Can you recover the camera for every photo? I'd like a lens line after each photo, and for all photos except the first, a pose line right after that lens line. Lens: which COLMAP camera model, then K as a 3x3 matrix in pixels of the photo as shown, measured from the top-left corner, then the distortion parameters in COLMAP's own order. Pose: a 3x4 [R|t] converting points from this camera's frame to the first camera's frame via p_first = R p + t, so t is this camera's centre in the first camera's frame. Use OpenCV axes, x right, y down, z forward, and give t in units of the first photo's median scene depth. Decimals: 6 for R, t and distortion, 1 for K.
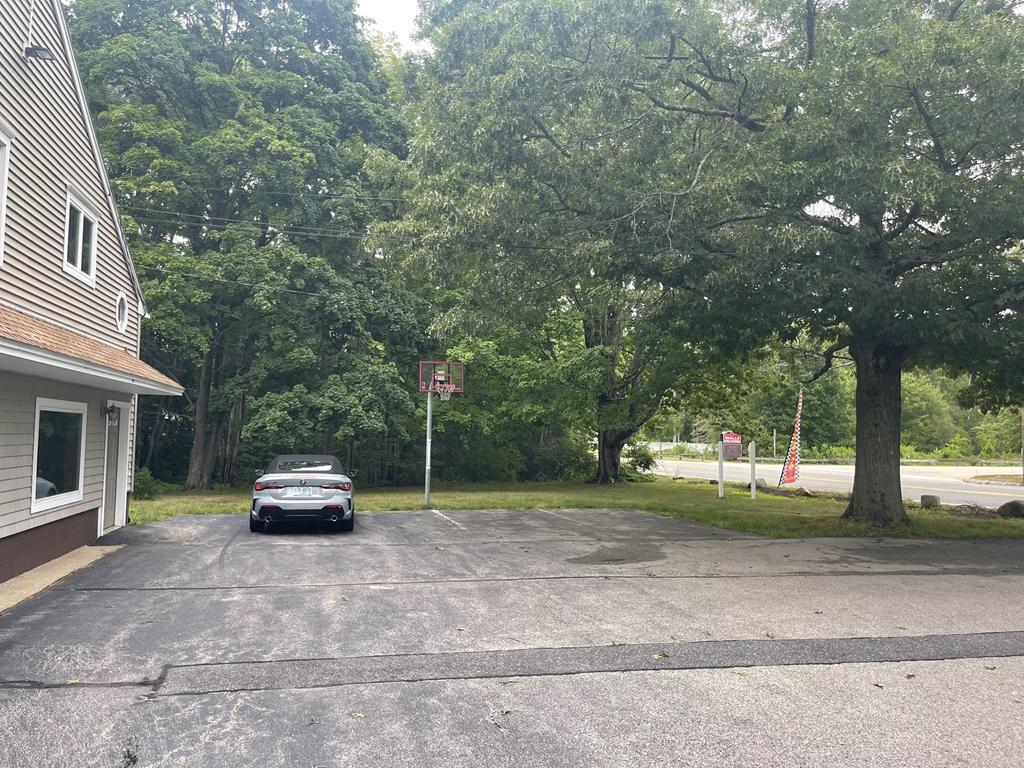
lens RADIAL K [[776.3, 0, 503.3], [0, 776.3, 381.4], [0, 0, 1]] dist [0.056458, -0.074266]
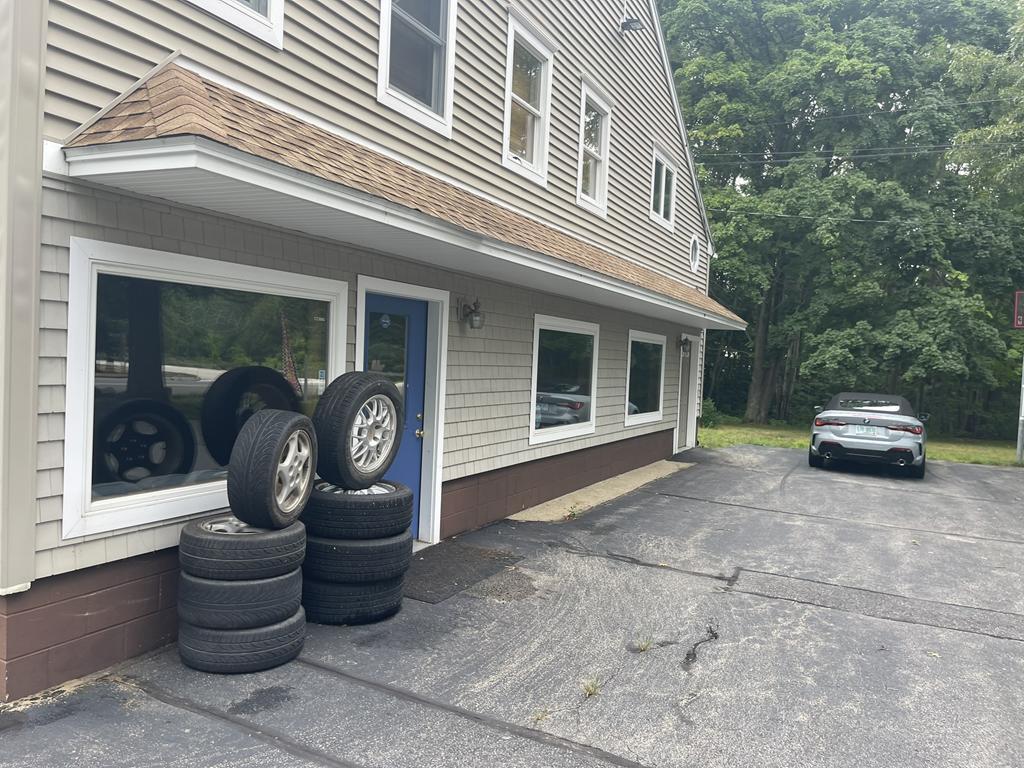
lens RADIAL K [[776.3, 0, 507.5], [0, 776.3, 378.6], [0, 0, 1]] dist [0.056458, -0.074266]
pose [[0.778959, 0.039743, -0.625814, -0.001558], [0.006142, 0.997458, 0.070991, 0.006513], [0.627044, -0.059143, 0.776735, -0.017887]]
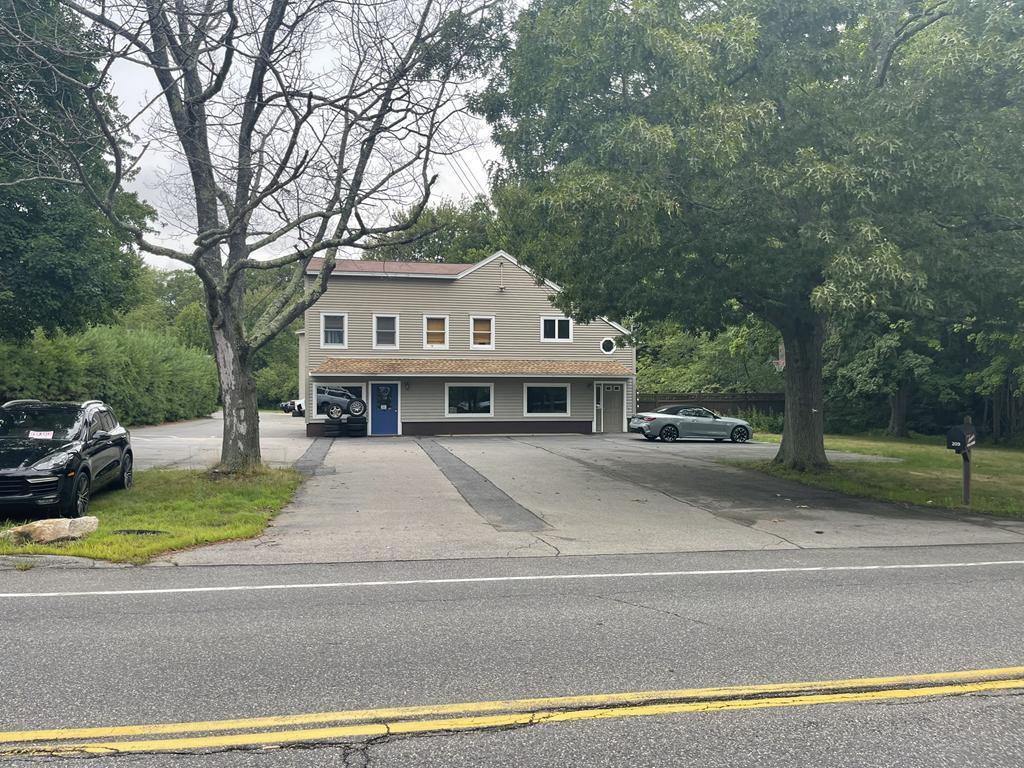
lens RADIAL K [[776.3, 0, 513.9], [0, 776.3, 380.5], [0, 0, 1]] dist [0.056458, -0.074266]
pose [[-0.000691, -0.025184, -0.999683, 1.924168], [0.065476, 0.997537, -0.025175, 0.063250], [0.997854, -0.065472, 0.000960, 0.662133]]
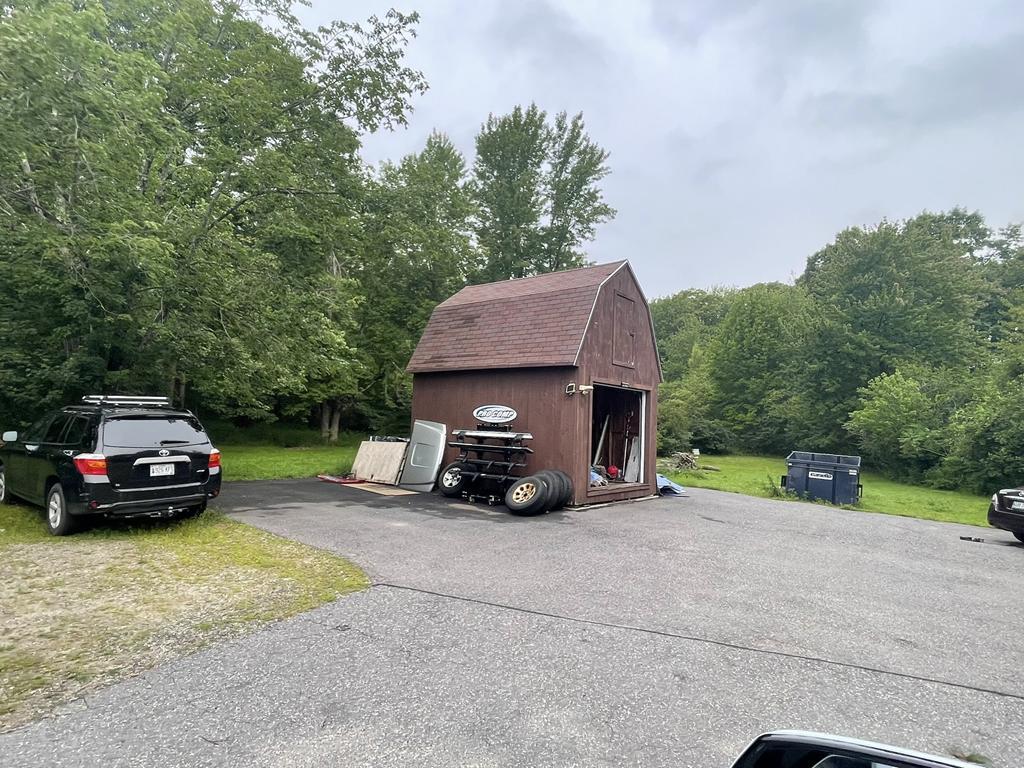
lens RADIAL K [[577.8, 0, 505.3], [0, 577.8, 387.1], [0, 0, 1]] dist [-0.002575, 0.000562]
pose [[-0.772636, -0.083459, -0.629340, -2.982592], [-0.005000, 0.992090, -0.125427, -0.070296], [0.634830, -0.093762, -0.766942, -0.917778]]
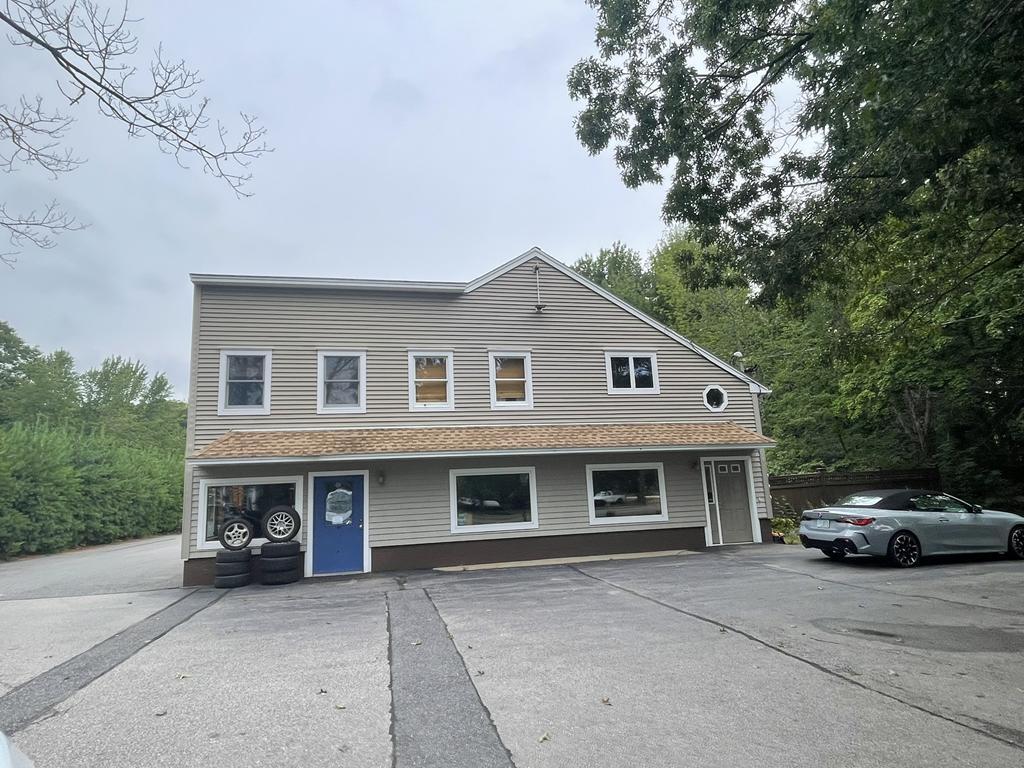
lens RADIAL K [[577.8, 0, 504.2], [0, 577.8, 381.2], [0, 0, 1]] dist [-0.002575, 0.000562]
pose [[0.006756, -0.195962, -0.980588, 0.596748], [0.110313, 0.974772, -0.194039, 0.051253], [0.993874, -0.106860, 0.028203, 0.539482]]
